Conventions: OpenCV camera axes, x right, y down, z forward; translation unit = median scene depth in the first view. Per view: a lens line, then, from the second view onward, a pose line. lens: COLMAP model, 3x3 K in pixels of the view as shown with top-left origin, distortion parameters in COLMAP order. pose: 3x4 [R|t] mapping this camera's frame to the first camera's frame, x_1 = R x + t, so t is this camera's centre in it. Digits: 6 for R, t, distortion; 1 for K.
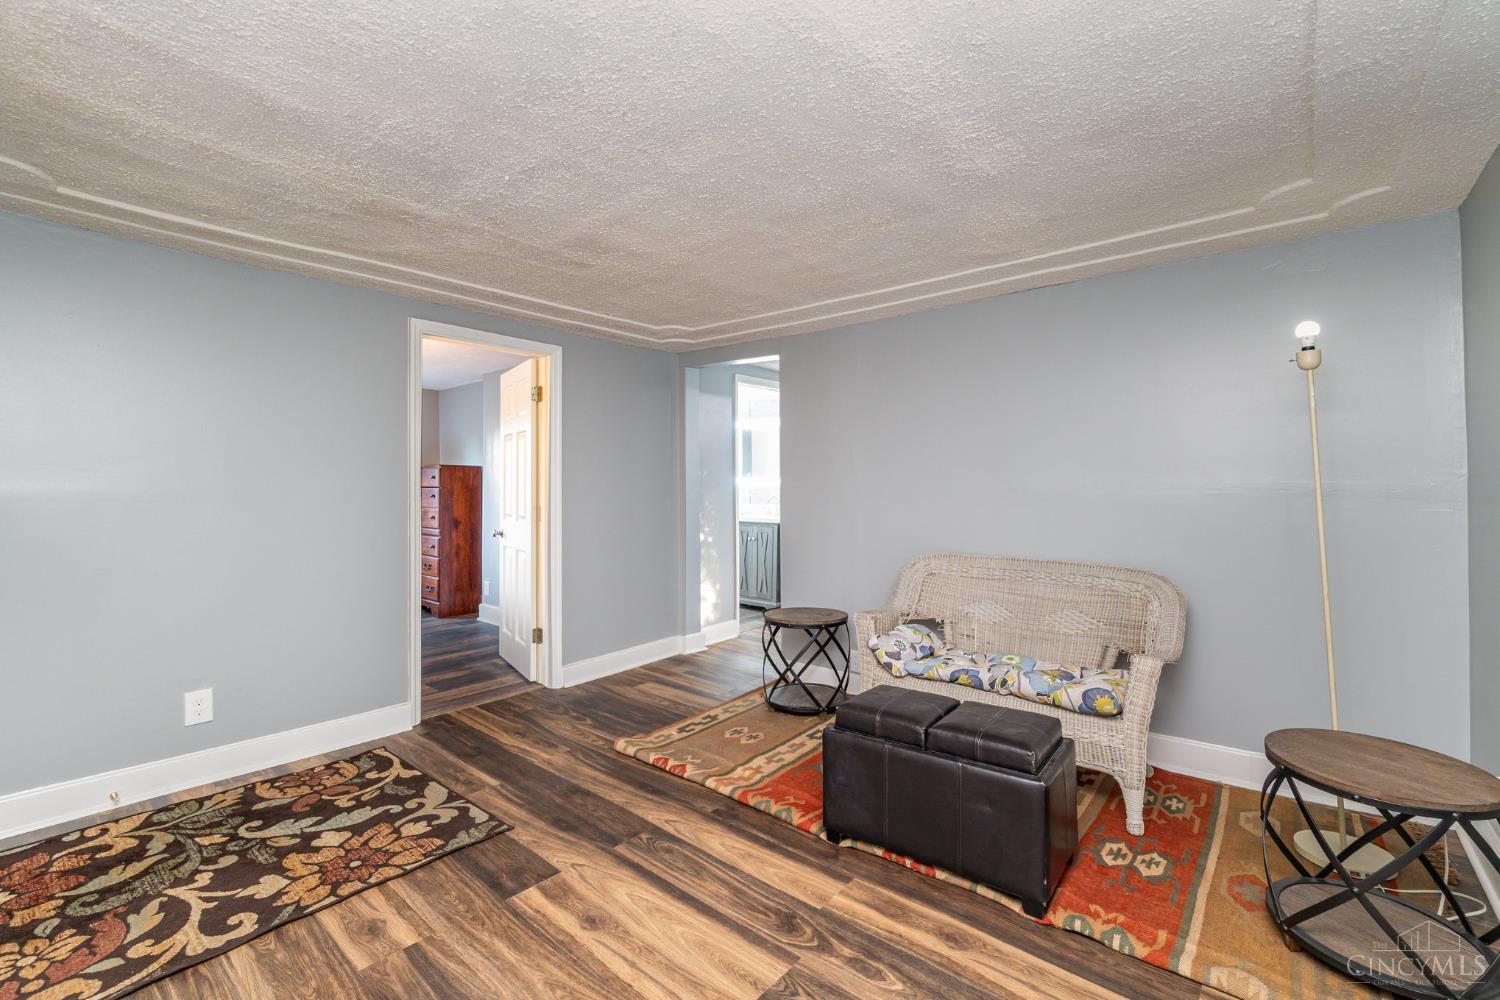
lens RADIAL K [[647.0, 0, 744.8], [0, 647.0, 489.7], [0, 0, 1]] dist [-0.000417, 0.001235]
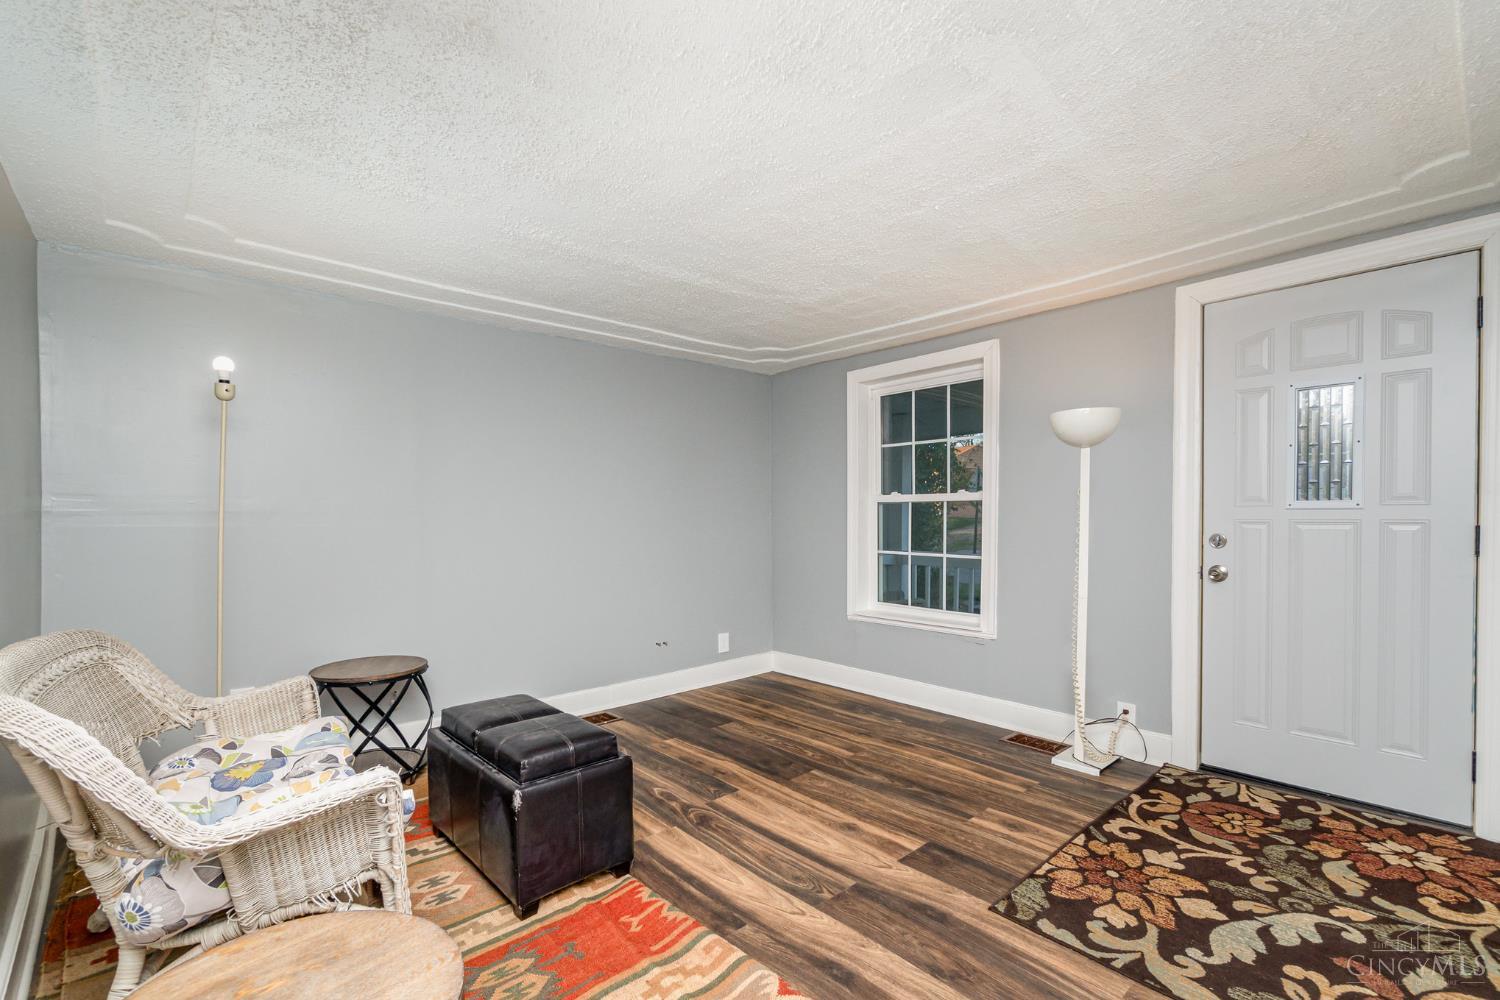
lens RADIAL K [[647.0, 0, 748.0], [0, 647.0, 510.6], [0, 0, 1]] dist [-0.000417, 0.001235]
pose [[-0.990778, 0.010377, 0.135099, -0.184738], [0.011516, 0.999904, 0.007652, 0.009384], [-0.135007, 0.009137, -0.990803, 1.997078]]
